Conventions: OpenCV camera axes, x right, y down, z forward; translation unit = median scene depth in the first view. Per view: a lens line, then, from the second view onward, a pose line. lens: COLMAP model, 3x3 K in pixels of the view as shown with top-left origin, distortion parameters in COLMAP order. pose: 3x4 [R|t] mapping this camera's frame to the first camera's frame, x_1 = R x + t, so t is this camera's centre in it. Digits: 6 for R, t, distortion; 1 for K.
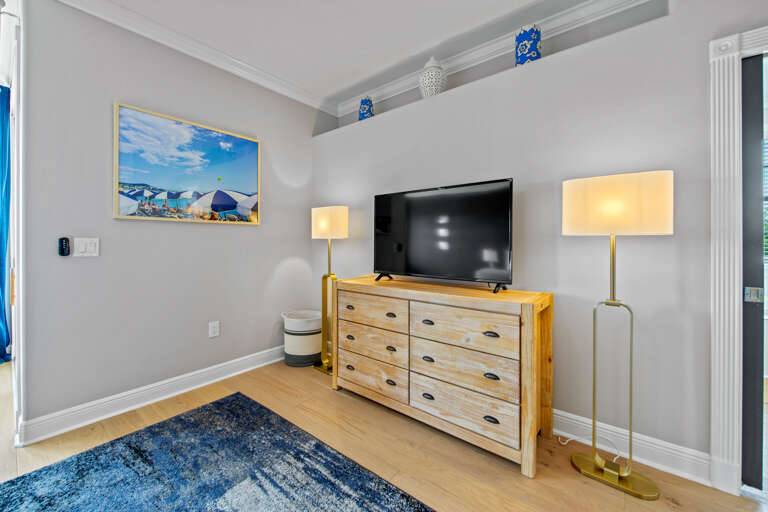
lens RADIAL K [[306.4, 0, 393.0], [0, 306.4, 242.9], [0, 0, 1]] dist [-0.002329, -0.001749]
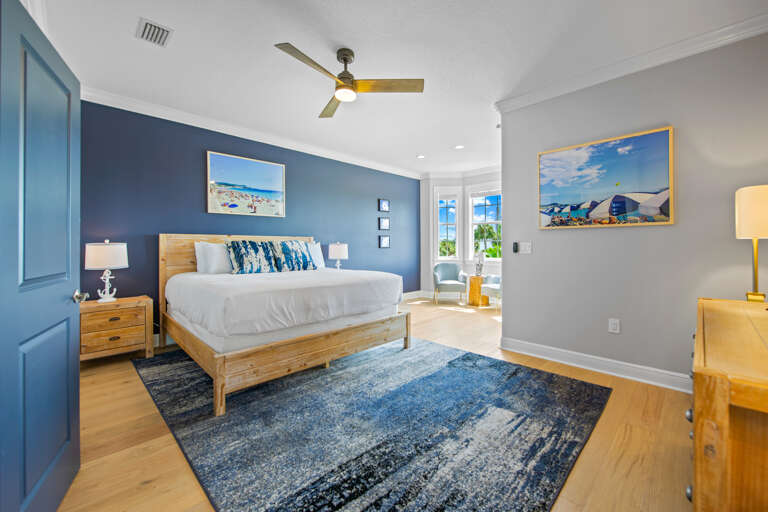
lens RADIAL K [[306.4, 0, 385.3], [0, 306.4, 248.8], [0, 0, 1]] dist [-0.002329, -0.001749]
pose [[-0.112444, 0.009915, -0.993609, 0.684179], [0.001244, 0.999951, 0.009837, 0.001441], [0.993657, -0.000129, -0.112451, 0.395016]]
